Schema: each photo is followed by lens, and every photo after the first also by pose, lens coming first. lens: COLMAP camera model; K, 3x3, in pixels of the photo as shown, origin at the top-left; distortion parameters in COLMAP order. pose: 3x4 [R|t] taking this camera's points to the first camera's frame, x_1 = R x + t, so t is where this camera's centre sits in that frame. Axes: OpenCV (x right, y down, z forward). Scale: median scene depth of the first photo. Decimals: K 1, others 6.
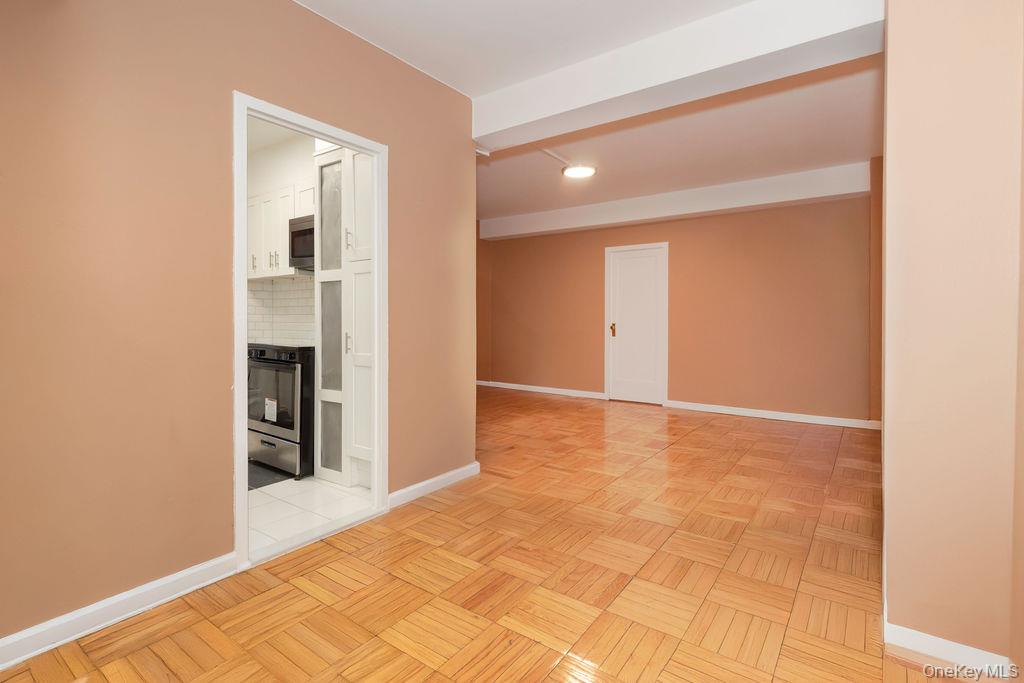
lens RADIAL K [[468.1, 0, 509.5], [0, 468.1, 324.1], [0, 0, 1]] dist [0.002018, -0.000020]
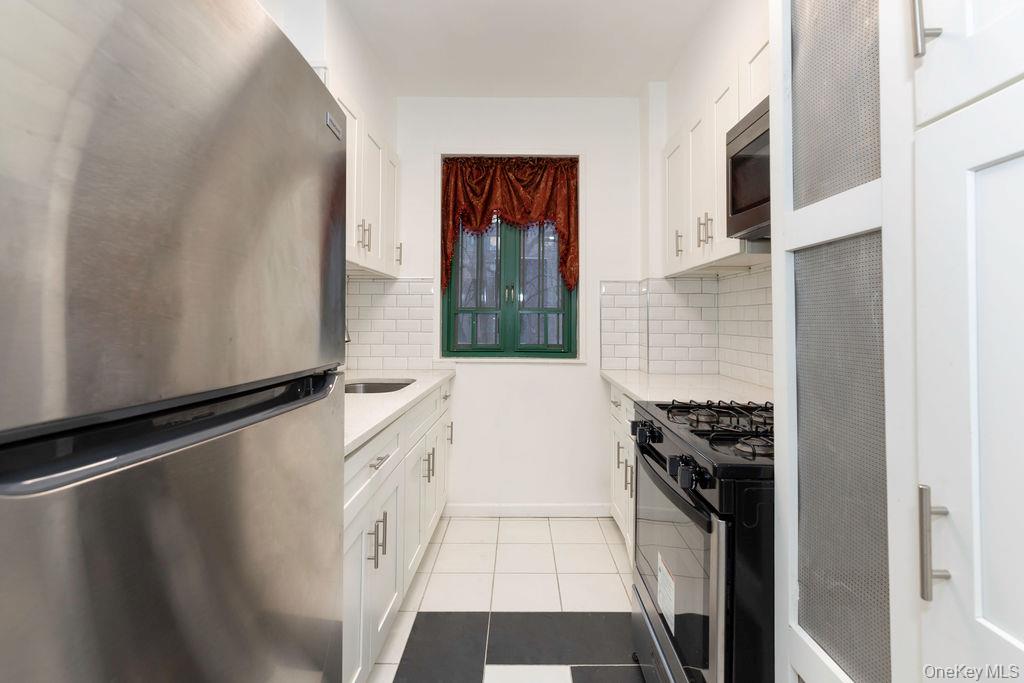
lens RADIAL K [[490.1, 0, 513.3], [0, 490.1, 314.4], [0, 0, 1]] dist [0.000729, 0.000010]
pose [[0.587993, -0.018422, -0.808656, -0.213780], [-0.003988, 0.999662, -0.025674, -0.035464], [0.808856, 0.018321, 0.587721, 0.562833]]
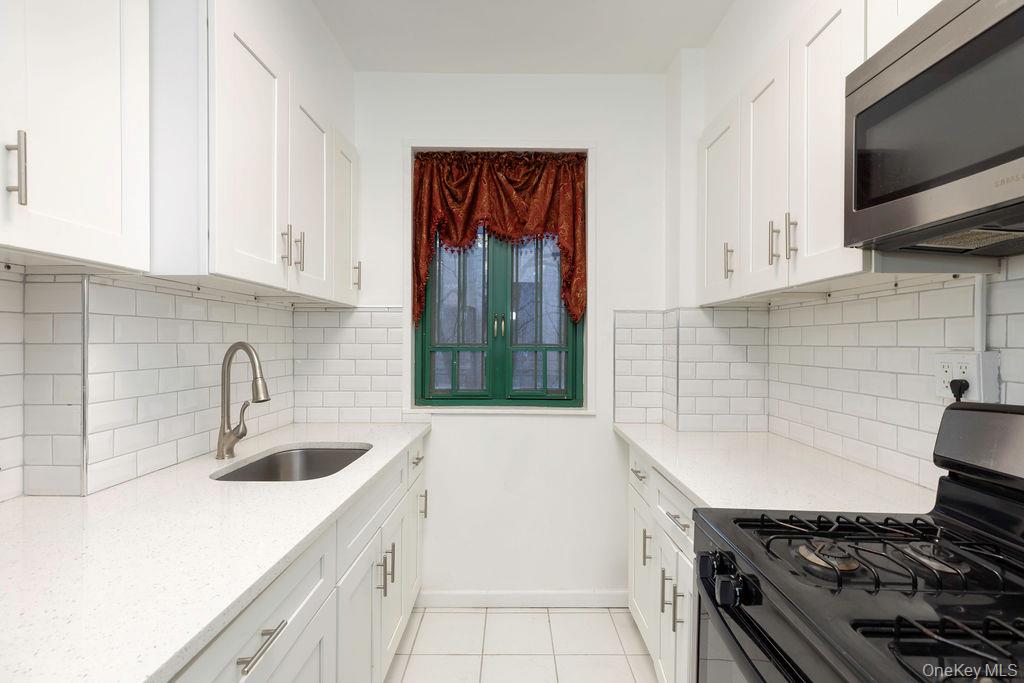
lens RADIAL K [[485.6, 0, 510.8], [0, 485.6, 362.8], [0, 0, 1]] dist [-0.000197, -0.000186]
pose [[0.596169, 0.021654, -0.802567, -0.356964], [-0.003713, 0.999700, 0.024214, -0.059237], [0.802850, -0.011456, 0.596071, 0.670043]]
